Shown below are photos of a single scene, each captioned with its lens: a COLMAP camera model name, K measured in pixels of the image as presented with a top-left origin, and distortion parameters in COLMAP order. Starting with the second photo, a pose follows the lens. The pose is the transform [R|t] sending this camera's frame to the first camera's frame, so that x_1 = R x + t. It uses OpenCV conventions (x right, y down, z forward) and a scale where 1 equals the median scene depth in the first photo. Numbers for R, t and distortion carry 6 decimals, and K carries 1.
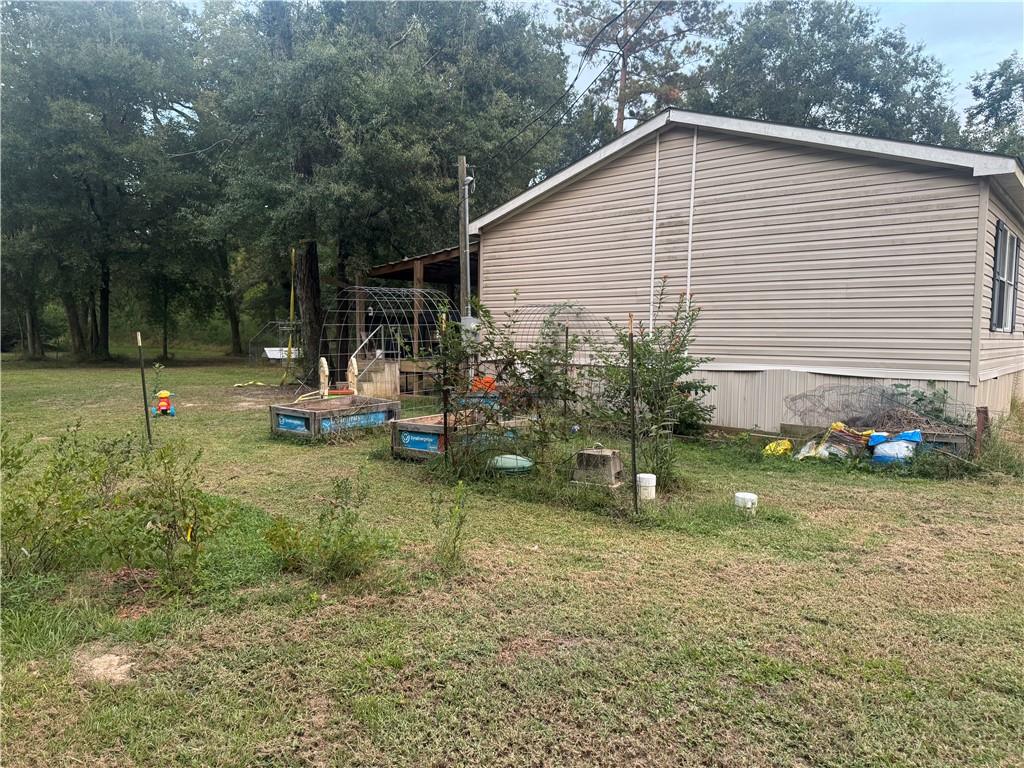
lens RADIAL K [[722.5, 0, 508.8], [0, 722.5, 381.8], [0, 0, 1]] dist [-0.003494, -0.001730]
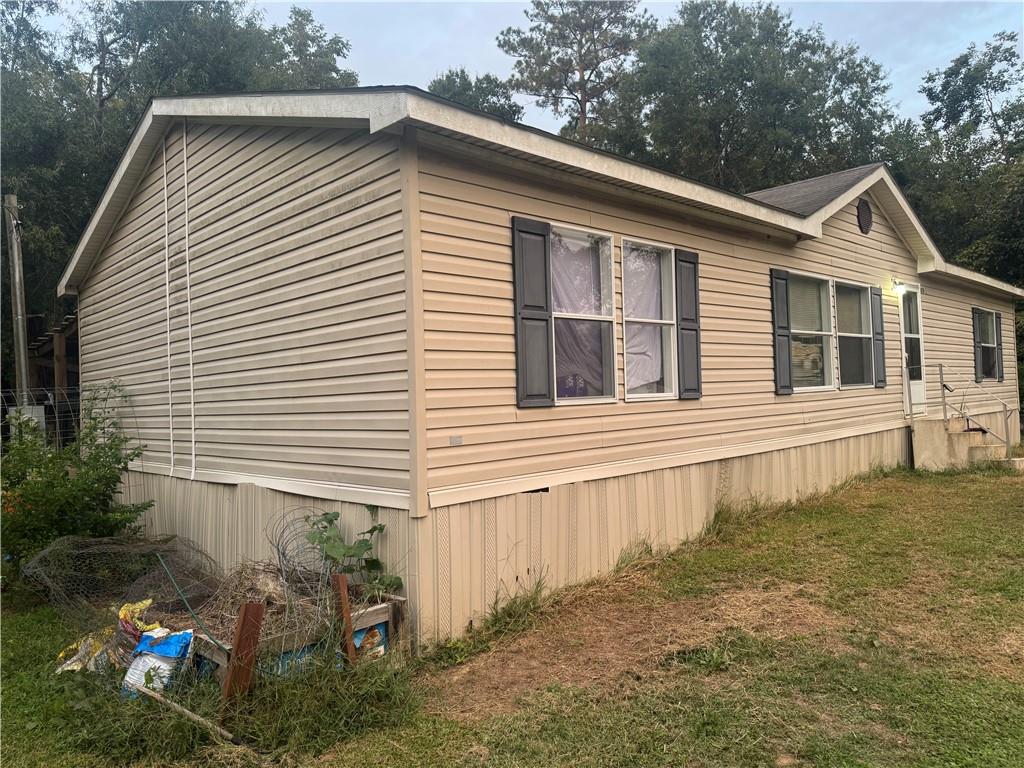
lens RADIAL K [[722.5, 0, 512.9], [0, 722.5, 385.3], [0, 0, 1]] dist [-0.003494, -0.001730]
pose [[0.993875, -0.051645, -0.097695, 0.234345], [0.043456, 0.995503, -0.084169, -0.013204], [0.101603, 0.079408, 0.991651, 0.142531]]
